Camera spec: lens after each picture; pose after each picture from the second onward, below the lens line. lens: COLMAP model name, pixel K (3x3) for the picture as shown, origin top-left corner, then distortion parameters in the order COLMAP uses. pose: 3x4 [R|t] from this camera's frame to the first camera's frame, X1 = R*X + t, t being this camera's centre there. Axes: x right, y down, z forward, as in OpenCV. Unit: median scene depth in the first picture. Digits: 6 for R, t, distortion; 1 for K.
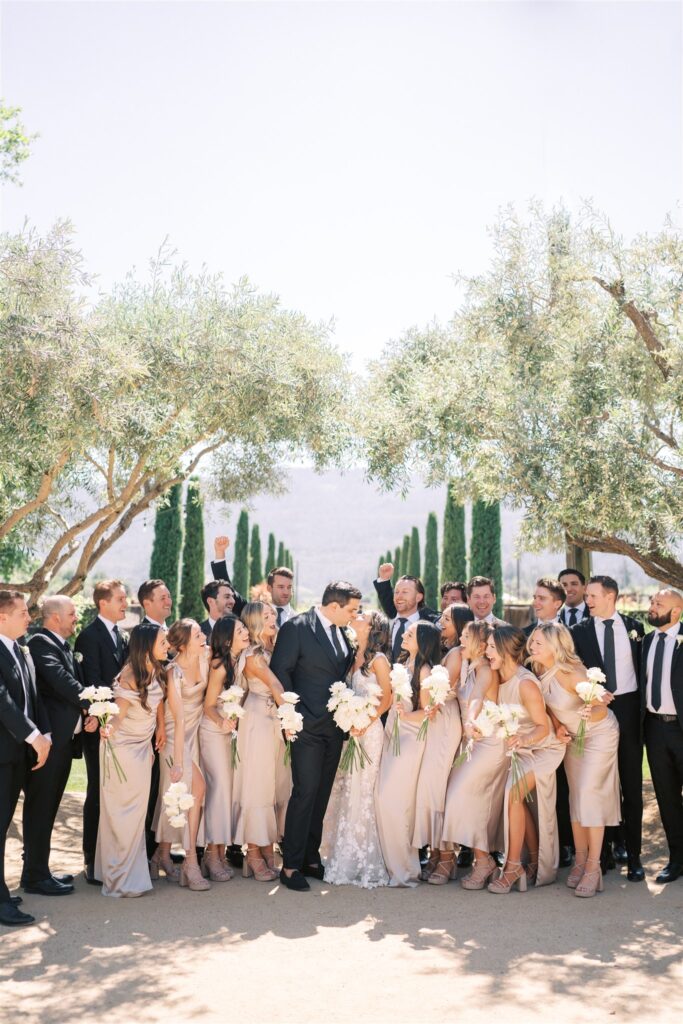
lens RADIAL K [[1049.0, 0, 343.2], [0, 1049.0, 495.1], [0, 0, 1]] dist [-0.010359, -0.004390]
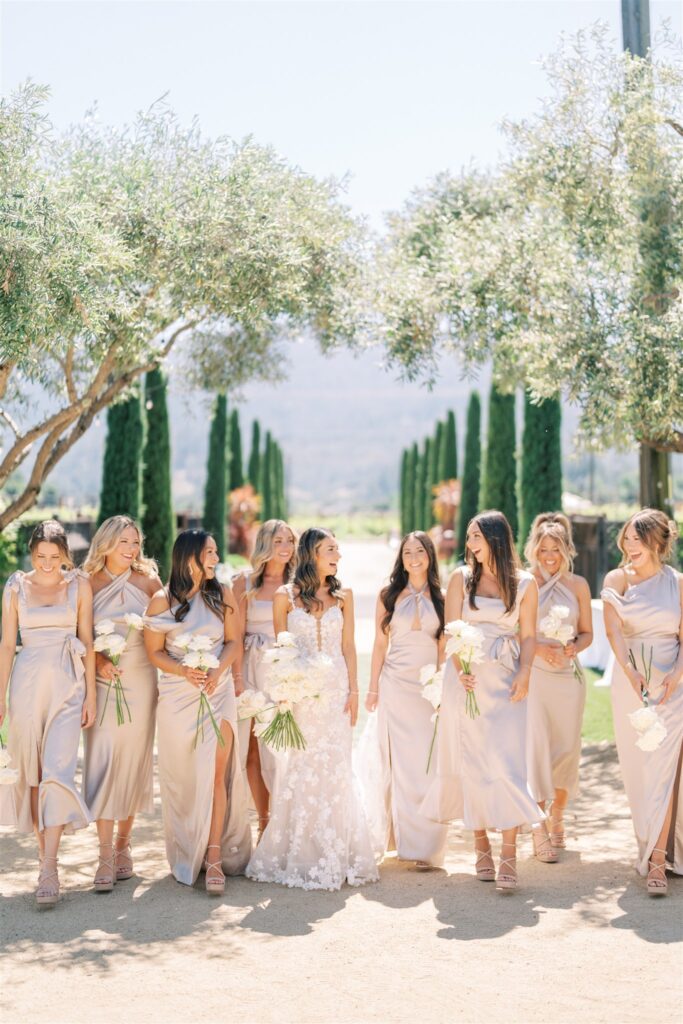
lens RADIAL K [[1460.7, 0, 341.5], [0, 1460.7, 512.0], [0, 0, 1]] dist [-0.014662, -0.006353]
pose [[0.999946, -0.007358, -0.007375, -0.004406], [0.008078, 0.994656, 0.102924, -0.018266], [0.006578, -0.102978, 0.994662, -0.119181]]
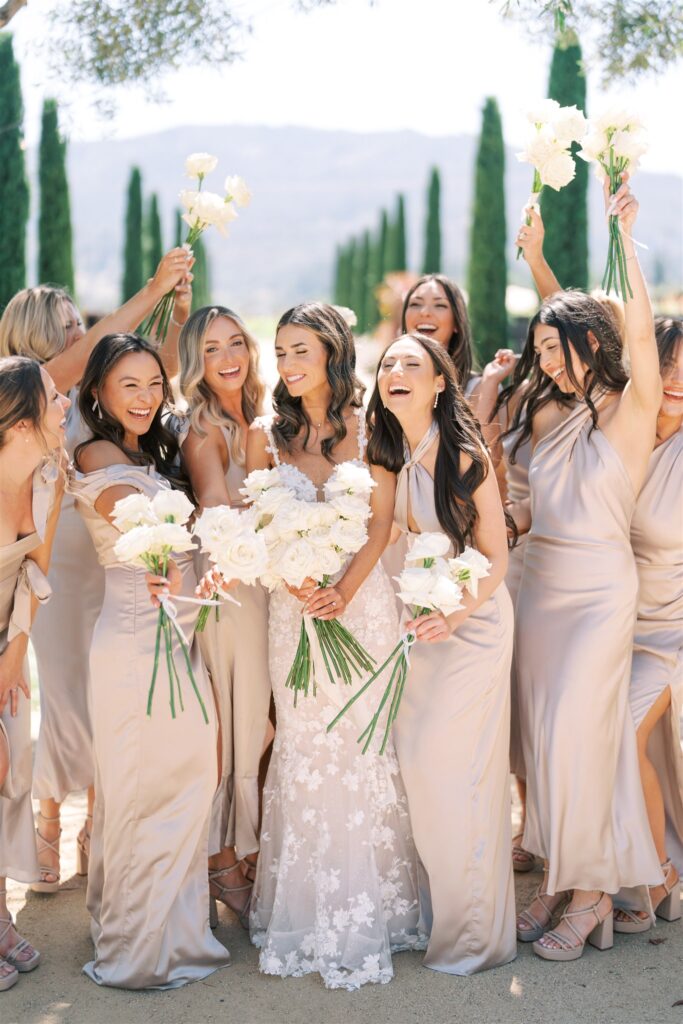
lens RADIAL K [[1460.7, 0, 341.5], [0, 1460.7, 512.0], [0, 0, 1]] dist [-0.014662, -0.006353]
pose [[0.998823, -0.024203, 0.042025, -0.045144], [0.013650, 0.971835, 0.235265, 0.043907], [-0.046535, -0.234415, 0.971022, 0.374044]]
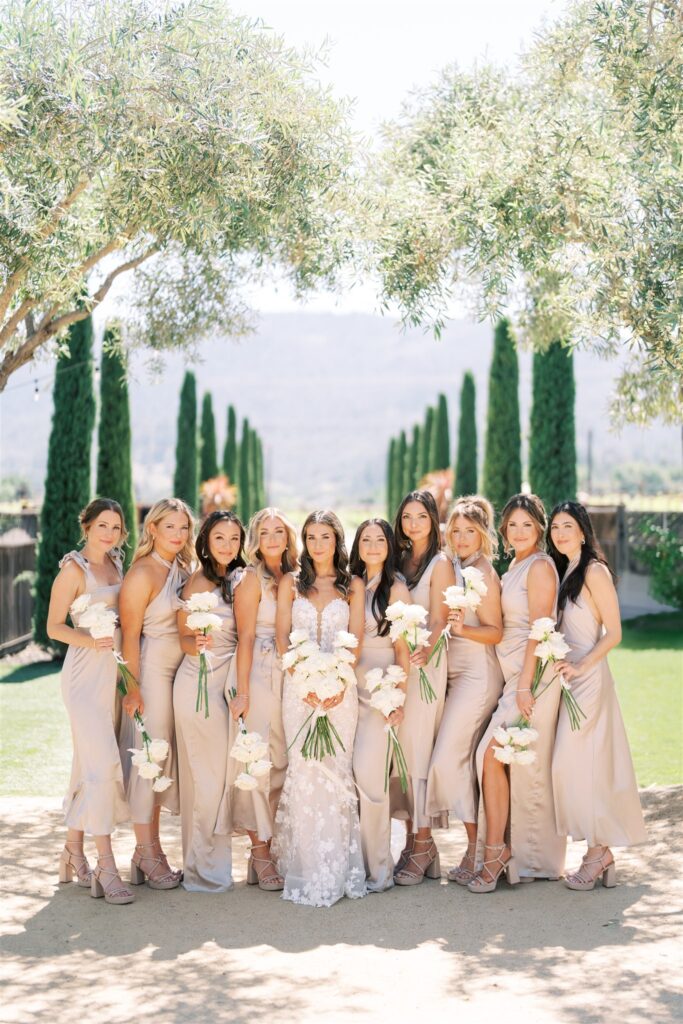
lens RADIAL K [[1510.7, 0, 372.4], [0, 1510.7, 512.5], [0, 0, 1]] dist [0.008284, -1.369176]
pose [[0.999659, -0.010738, 0.023821, -0.004120], [0.008124, 0.994198, 0.107260, 0.008502], [-0.024834, -0.107030, 0.993946, 0.083735]]
